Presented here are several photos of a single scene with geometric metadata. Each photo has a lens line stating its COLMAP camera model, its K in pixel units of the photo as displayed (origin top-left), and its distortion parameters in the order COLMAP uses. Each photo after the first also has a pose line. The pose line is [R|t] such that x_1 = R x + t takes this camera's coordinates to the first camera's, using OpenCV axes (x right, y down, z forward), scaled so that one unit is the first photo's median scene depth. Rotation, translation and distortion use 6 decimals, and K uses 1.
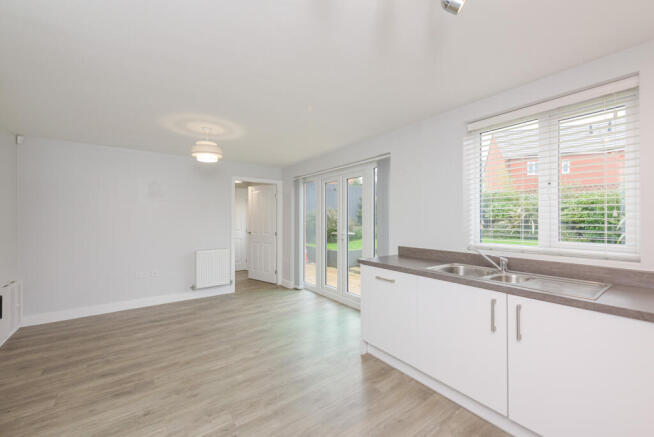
lens RADIAL K [[264.0, 0, 333.2], [0, 264.0, 218.0], [0, 0, 1]] dist [0.015939, -0.002883]
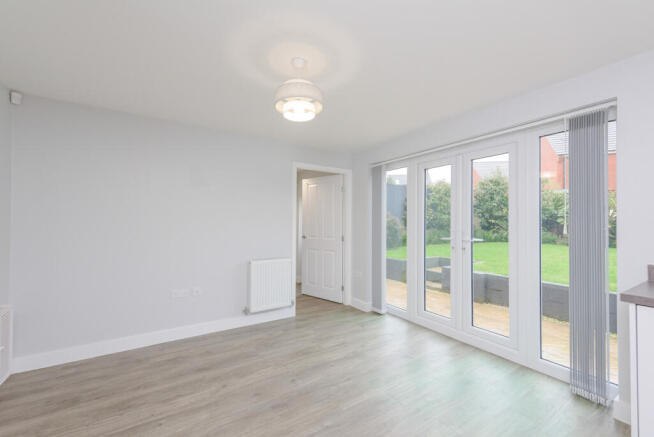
lens RADIAL K [[264.0, 0, 333.4], [0, 264.0, 220.6], [0, 0, 1]] dist [0.015939, -0.002883]
pose [[0.998457, 0.006663, -0.055136, -0.313502], [-0.006989, 0.999959, -0.005730, 0.018996], [0.055096, 0.006106, 0.998462, 0.356639]]
